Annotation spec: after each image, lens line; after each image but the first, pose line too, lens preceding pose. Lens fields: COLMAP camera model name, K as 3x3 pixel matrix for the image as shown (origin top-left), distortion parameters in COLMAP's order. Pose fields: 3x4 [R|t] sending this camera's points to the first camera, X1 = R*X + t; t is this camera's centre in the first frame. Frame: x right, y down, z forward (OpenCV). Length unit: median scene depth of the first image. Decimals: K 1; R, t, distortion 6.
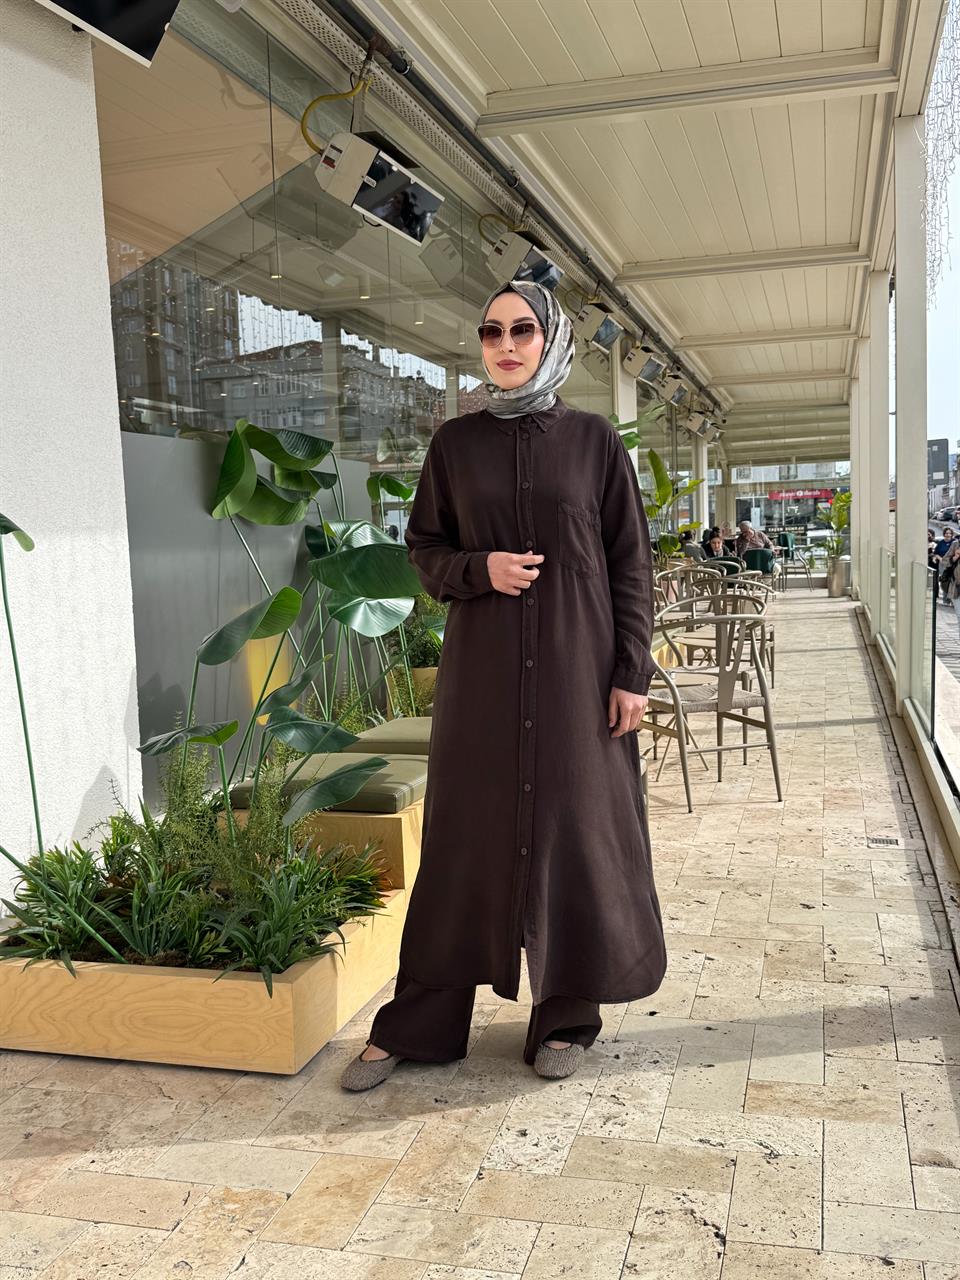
lens RADIAL K [[1280.1, 0, 483.0], [0, 1280.1, 645.1], [0, 0, 1]] dist [0.187621, -0.415011]
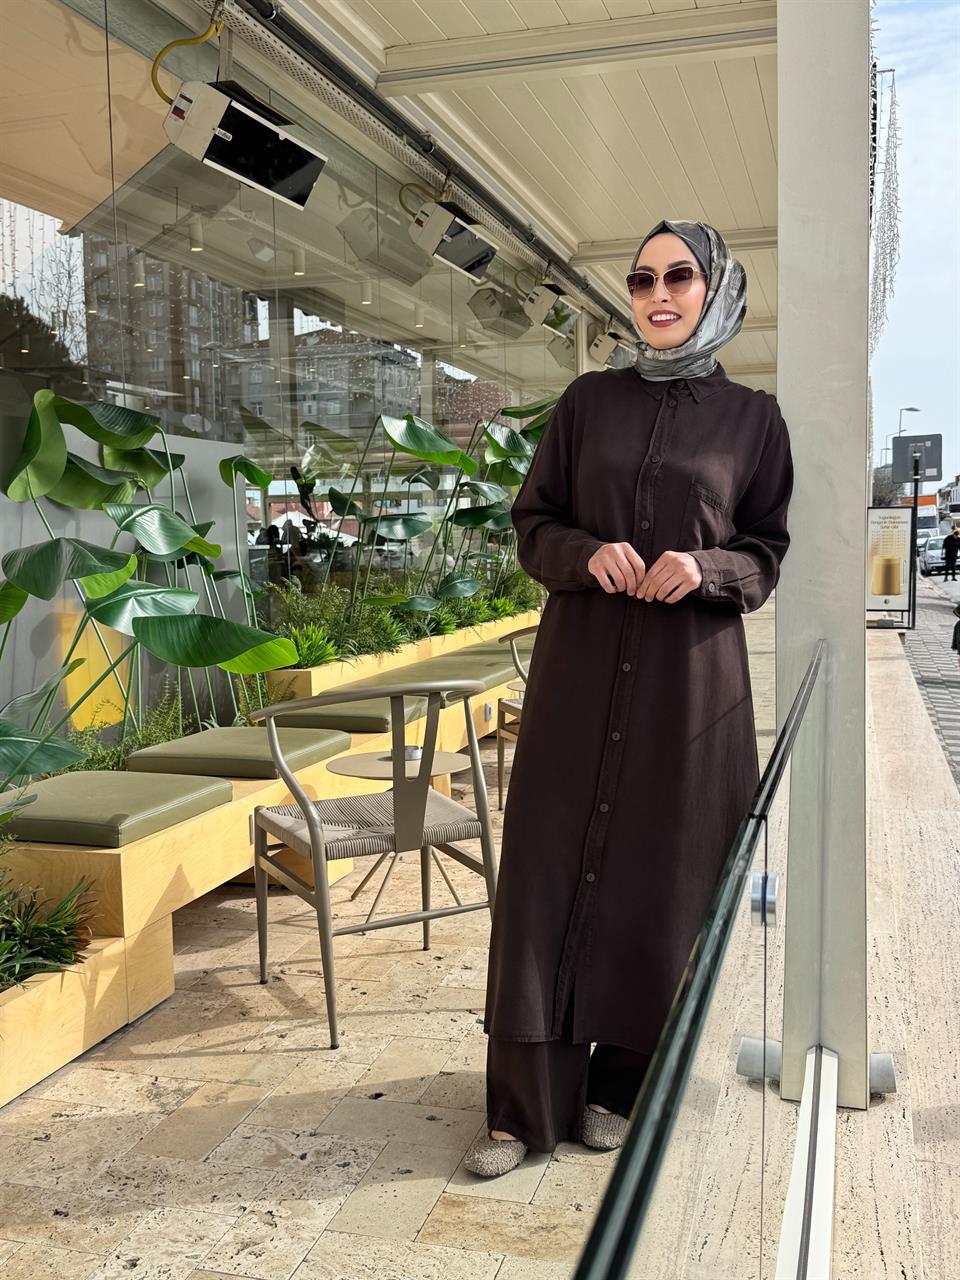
lens RADIAL K [[1277.4, 0, 477.5], [0, 1277.4, 645.8], [0, 0, 1]] dist [0.186916, -0.401900]
pose [[0.999622, 0.016303, -0.022134, 0.156883], [-0.016144, 0.999843, 0.007331, -0.011125], [0.022250, -0.006971, 0.999728, 0.121461]]
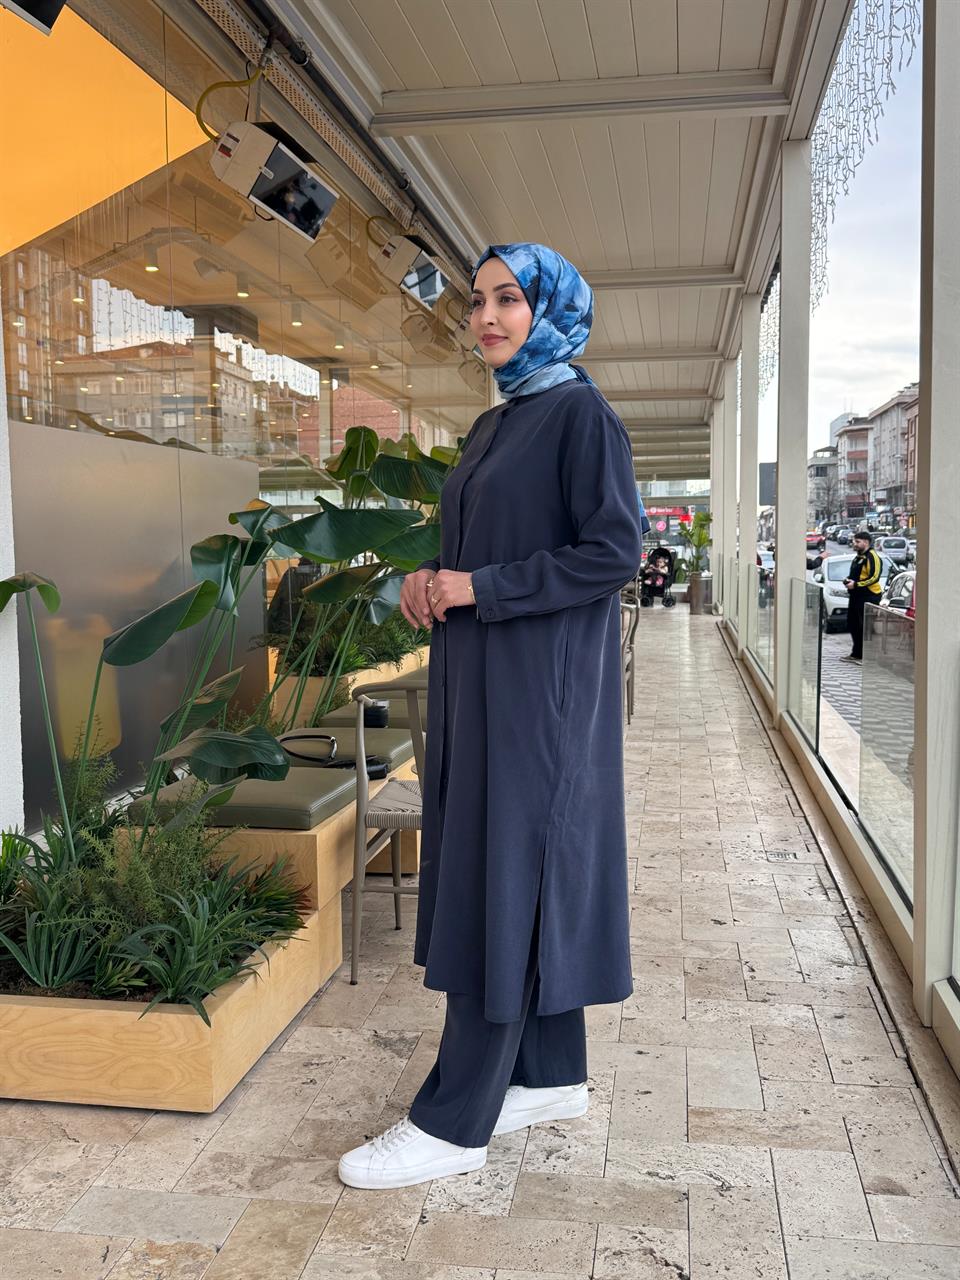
lens RADIAL K [[1277.4, 0, 477.5], [0, 1277.4, 645.8], [0, 0, 1]] dist [0.186916, -0.401900]
pose [[0.994054, 0.015198, 0.107823, -0.041121], [-0.014495, 0.999868, -0.007299, -0.000391], [-0.107919, 0.005692, 0.994143, 0.033398]]
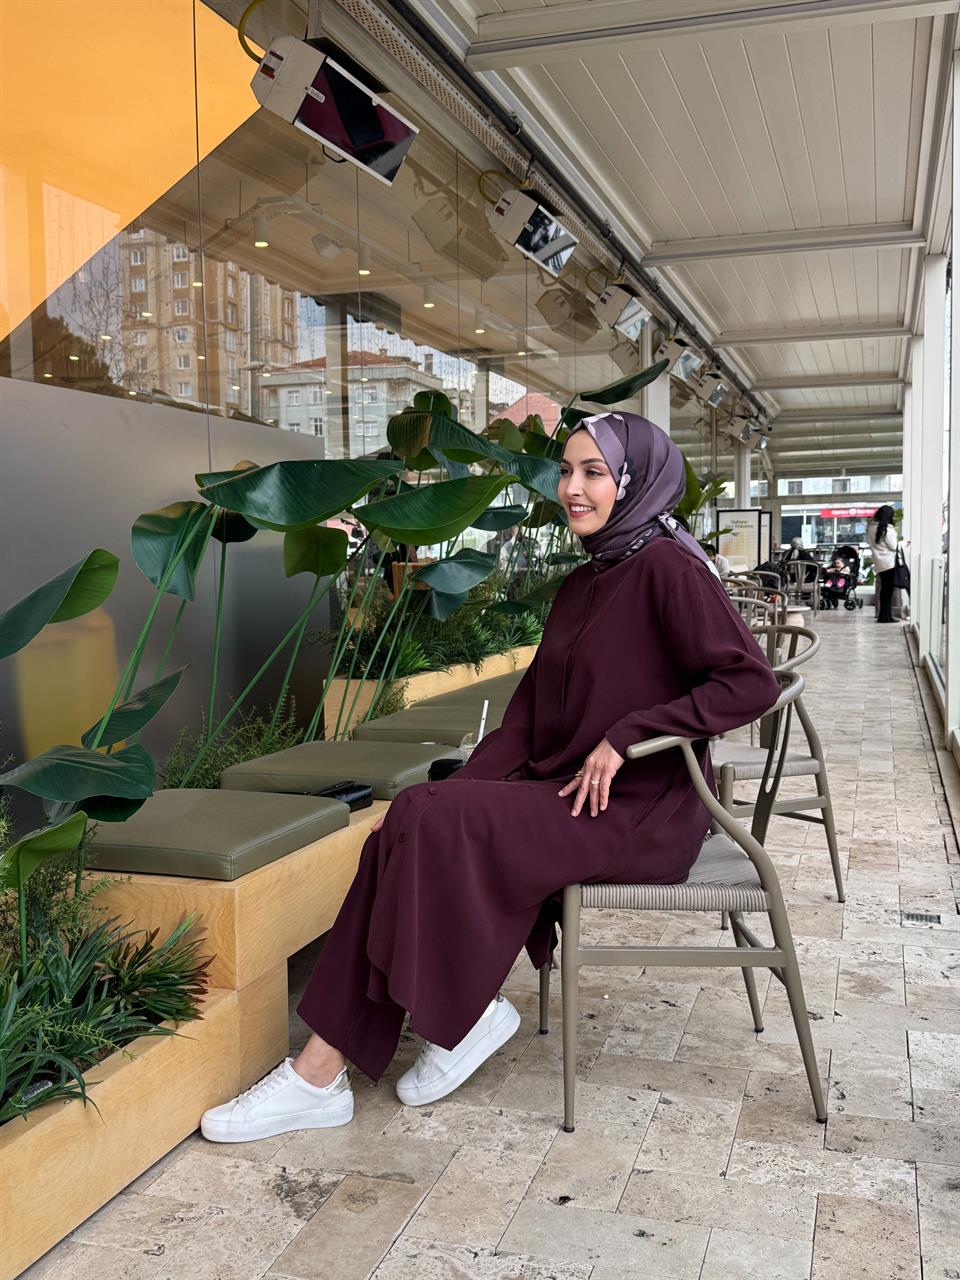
lens RADIAL K [[1274.9, 0, 482.9], [0, 1274.9, 639.0], [0, 0, 1]] dist [0.169825, -0.375942]
pose [[0.998982, 0.023448, -0.038548, 0.080961], [-0.024016, 0.999609, -0.014343, 0.002422], [0.038197, 0.015254, 0.999154, 0.240063]]
